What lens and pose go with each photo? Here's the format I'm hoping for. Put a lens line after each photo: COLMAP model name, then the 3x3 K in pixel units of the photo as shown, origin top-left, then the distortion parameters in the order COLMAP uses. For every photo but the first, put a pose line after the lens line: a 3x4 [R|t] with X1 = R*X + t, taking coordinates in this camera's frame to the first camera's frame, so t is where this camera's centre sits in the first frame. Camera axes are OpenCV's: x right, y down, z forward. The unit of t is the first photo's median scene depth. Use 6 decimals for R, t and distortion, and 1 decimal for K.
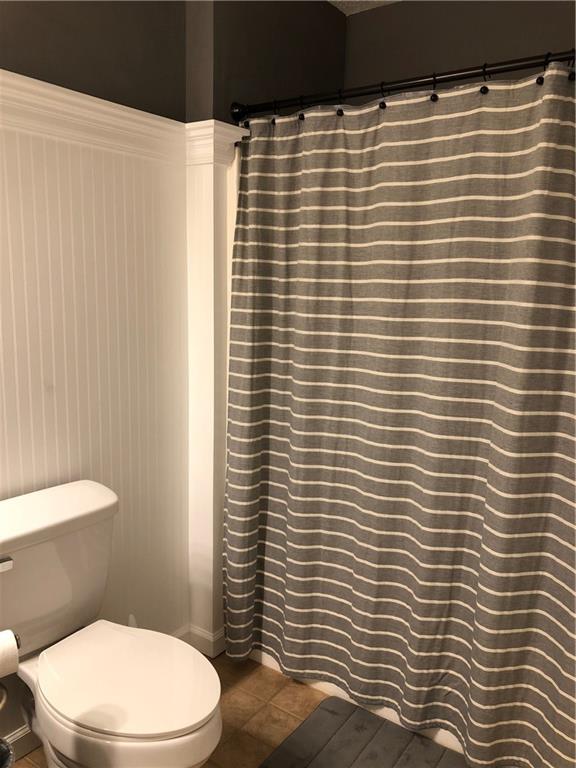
lens RADIAL K [[626.0, 0, 289.5], [0, 626.0, 382.1], [0, 0, 1]] dist [0.011834, 0.006846]
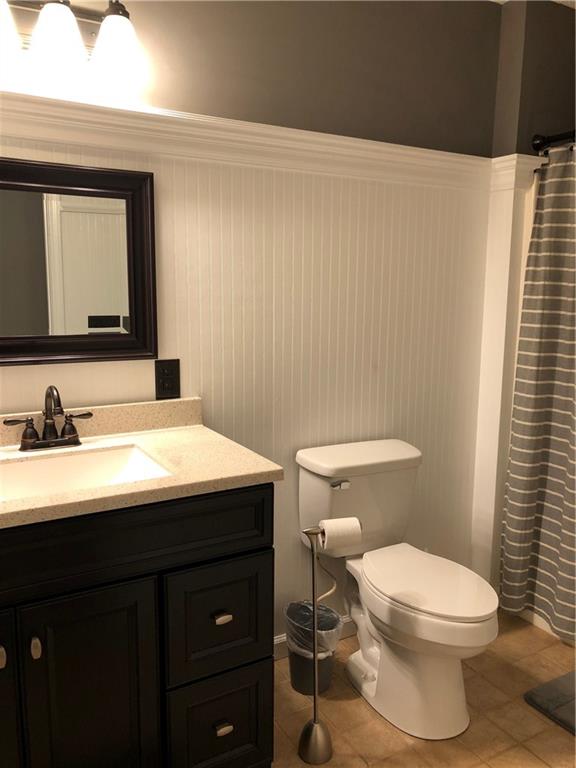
lens RADIAL K [[626.0, 0, 289.5], [0, 626.0, 382.1], [0, 0, 1]] dist [0.011834, 0.006846]
pose [[0.905272, 0.051626, -0.421685, 0.015229], [-0.060210, 0.998161, -0.007057, 0.054293], [0.420545, 0.031778, 0.906715, -0.254669]]
